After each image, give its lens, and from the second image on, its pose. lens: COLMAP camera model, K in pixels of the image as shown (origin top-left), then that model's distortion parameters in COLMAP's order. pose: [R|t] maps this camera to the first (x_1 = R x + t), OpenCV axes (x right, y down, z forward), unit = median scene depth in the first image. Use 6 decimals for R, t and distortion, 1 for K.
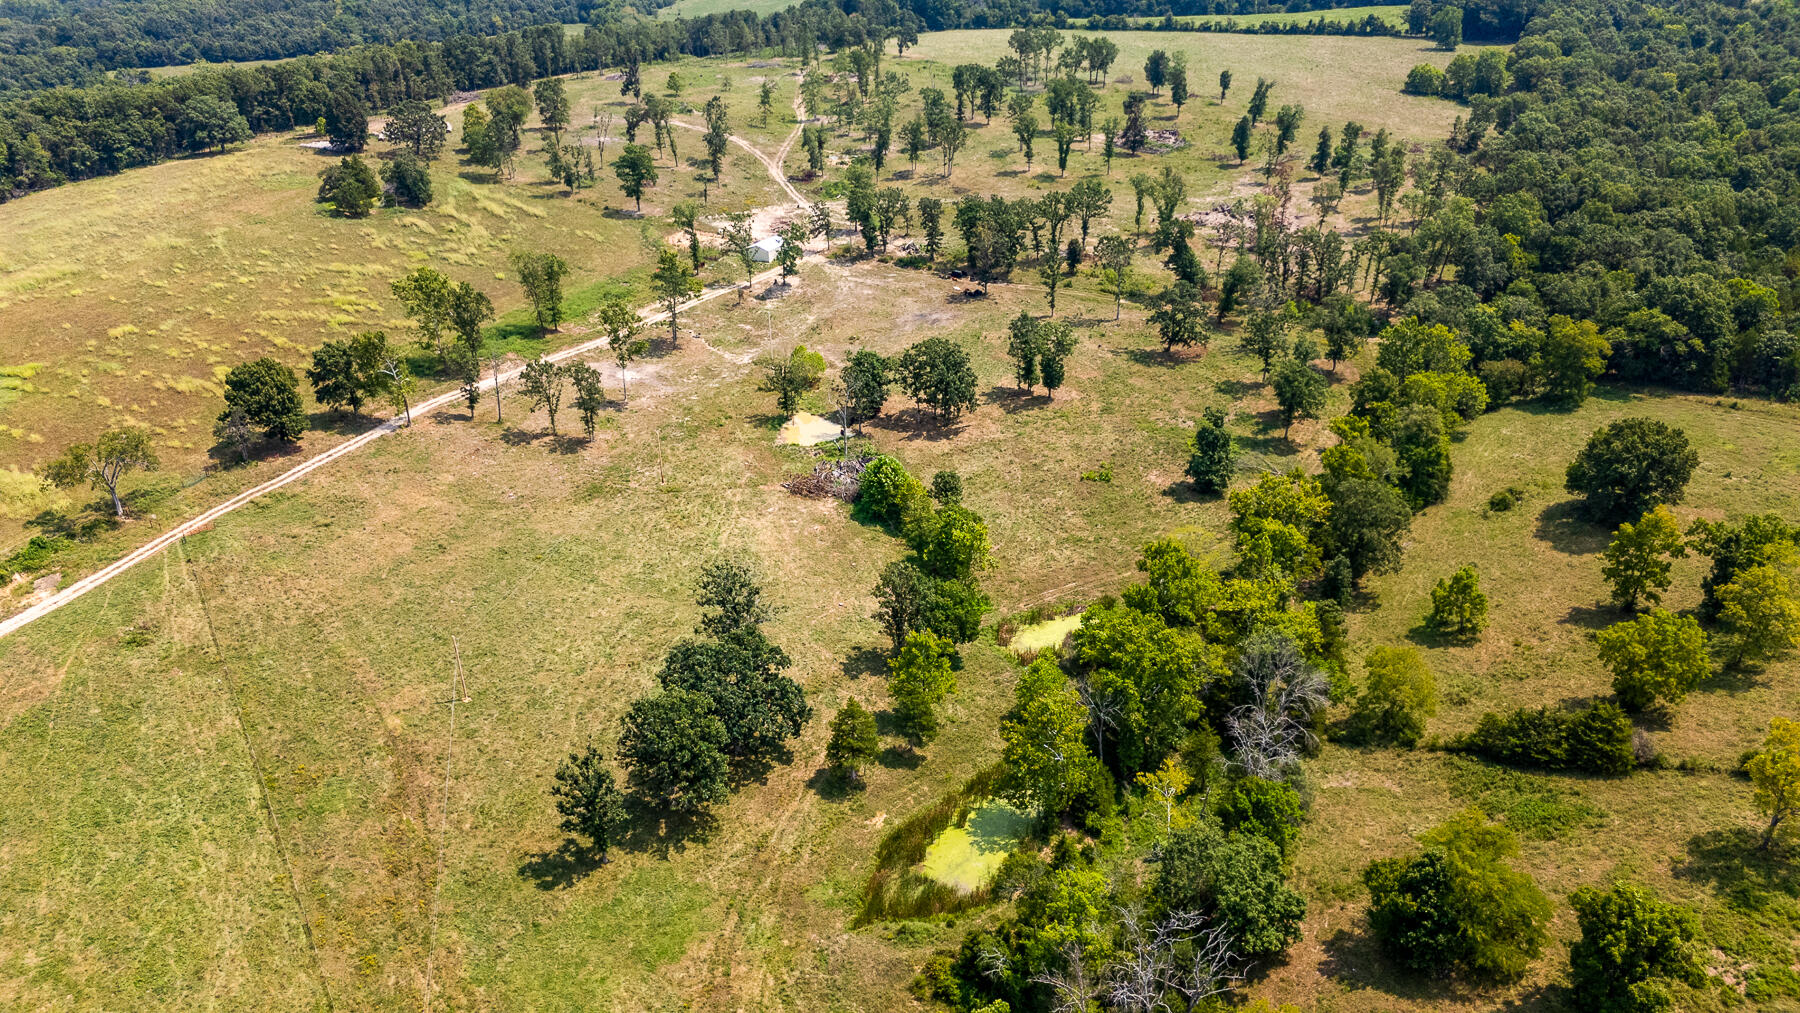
lens RADIAL K [[1338.9, 0, 908.4], [0, 1338.9, 513.7], [0, 0, 1]] dist [0.075592, -0.072182]
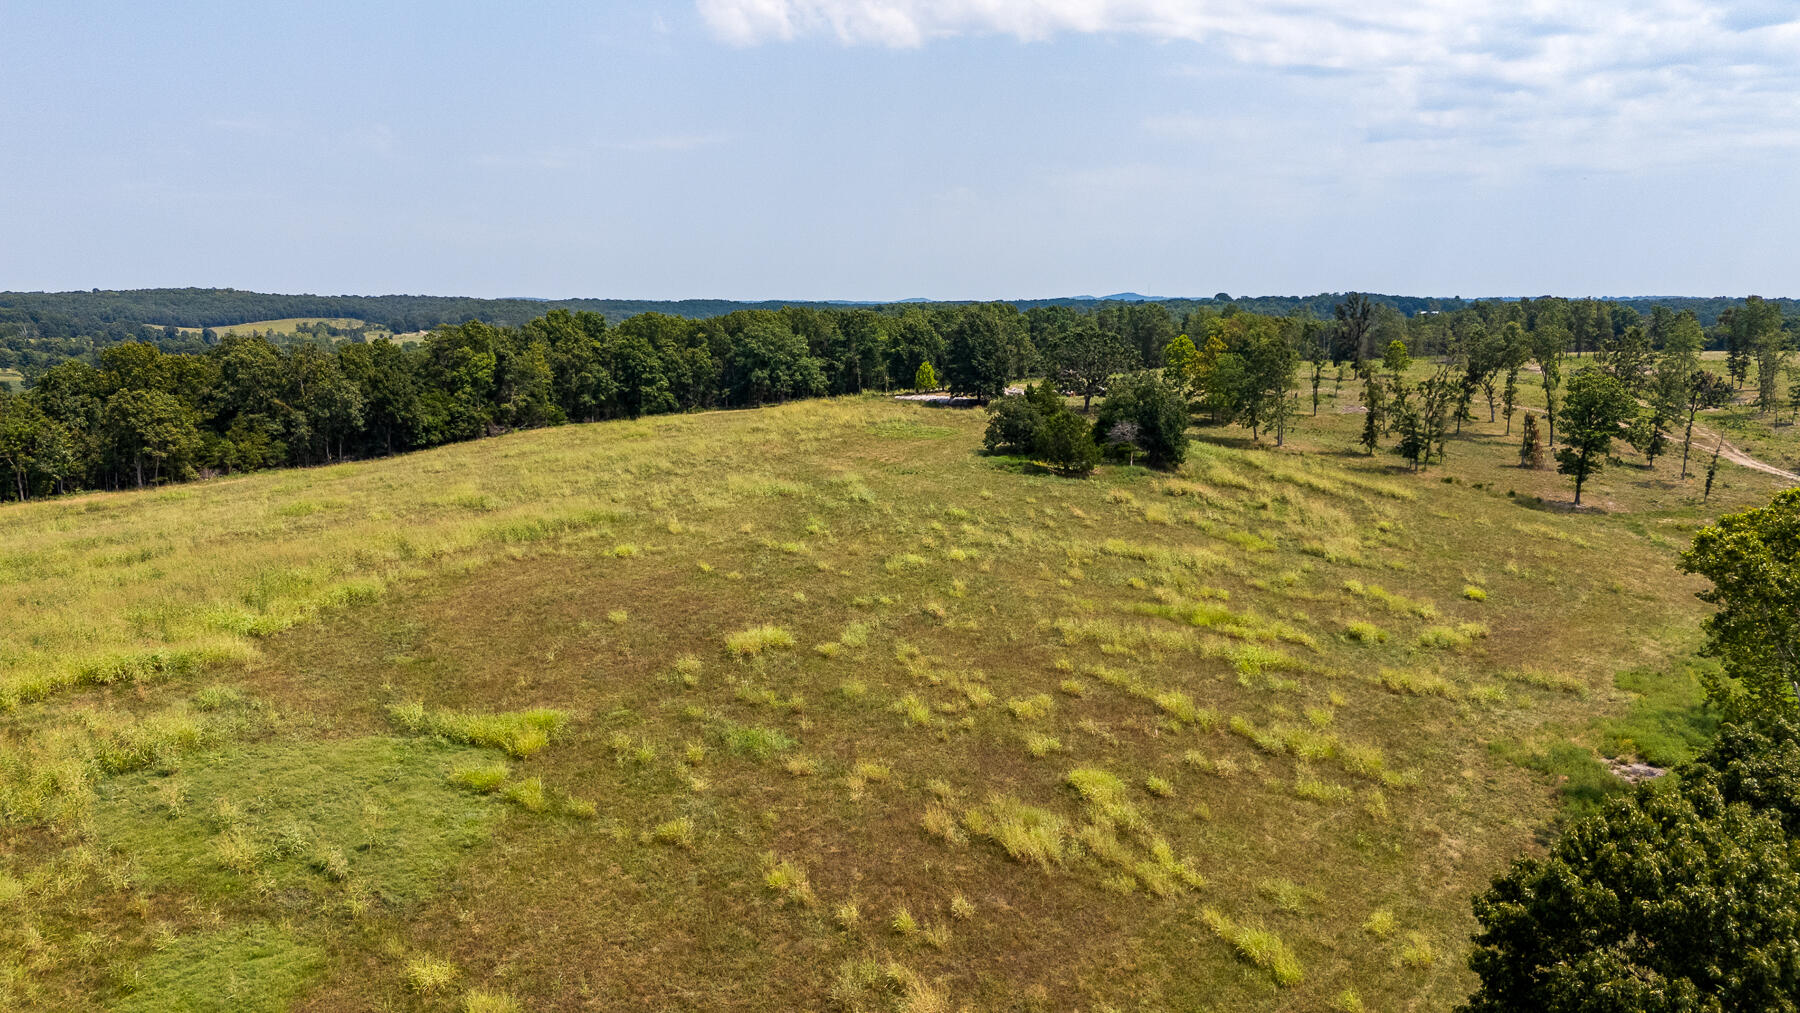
lens RADIAL K [[1338.9, 0, 908.4], [0, 1338.9, 513.7], [0, 0, 1]] dist [0.075592, -0.072182]
pose [[0.972367, 0.054447, -0.227018, -0.374153], [-0.117325, 0.954673, -0.273560, -0.059292], [0.201833, 0.292636, 0.934680, 0.540959]]
